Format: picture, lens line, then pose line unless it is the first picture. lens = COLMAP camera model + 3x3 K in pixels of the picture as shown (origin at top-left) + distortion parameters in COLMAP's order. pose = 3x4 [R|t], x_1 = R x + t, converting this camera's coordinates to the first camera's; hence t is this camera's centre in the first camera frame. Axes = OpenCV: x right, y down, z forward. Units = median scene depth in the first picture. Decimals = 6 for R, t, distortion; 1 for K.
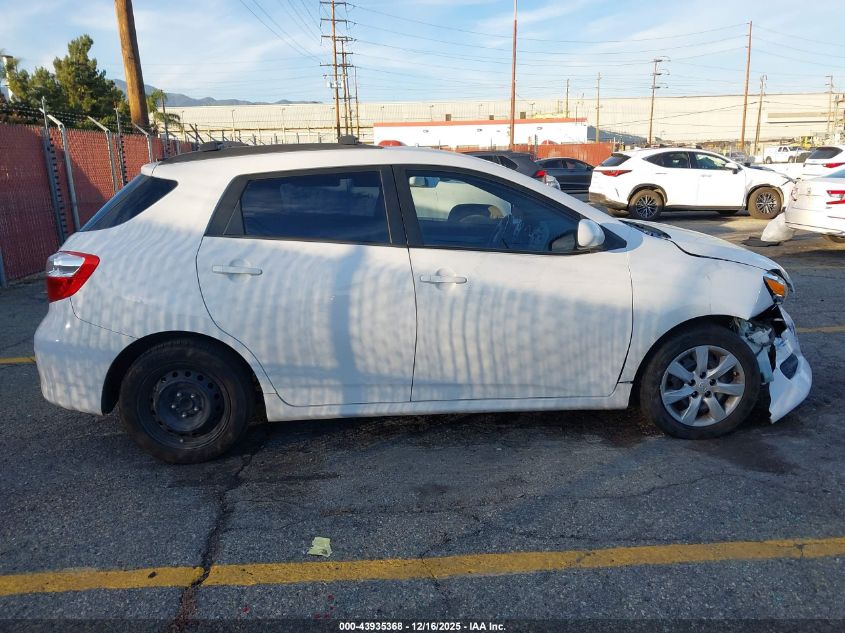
lens RADIAL K [[596.4, 0, 416.8], [0, 596.4, 311.6], [0, 0, 1]] dist [0.049423, -0.063266]
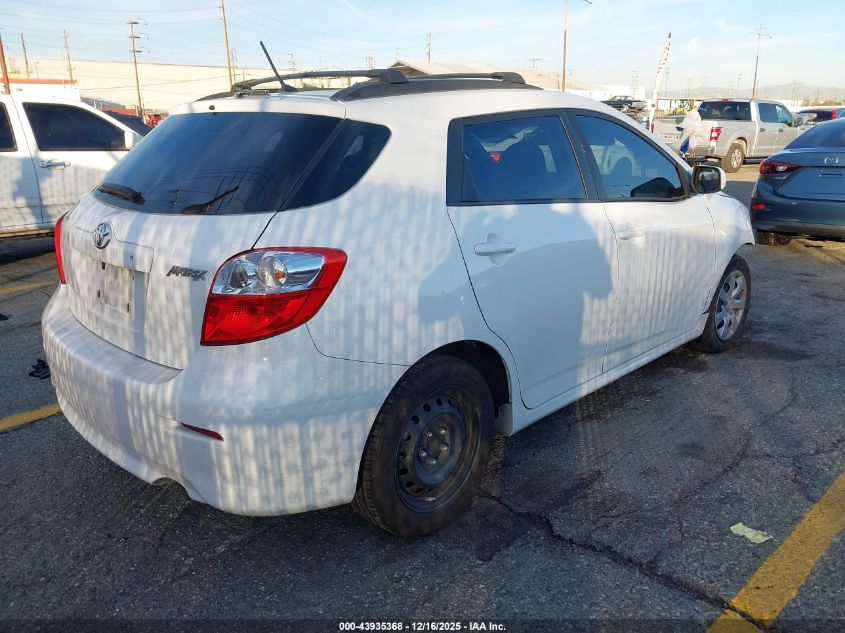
lens RADIAL K [[596.4, 0, 416.8], [0, 596.4, 311.6], [0, 0, 1]] dist [0.049423, -0.063266]
pose [[0.780982, -0.169277, 0.601176, -0.823573], [0.139681, 0.985528, 0.096044, -0.075550], [-0.608734, 0.008964, 0.793324, 0.461299]]
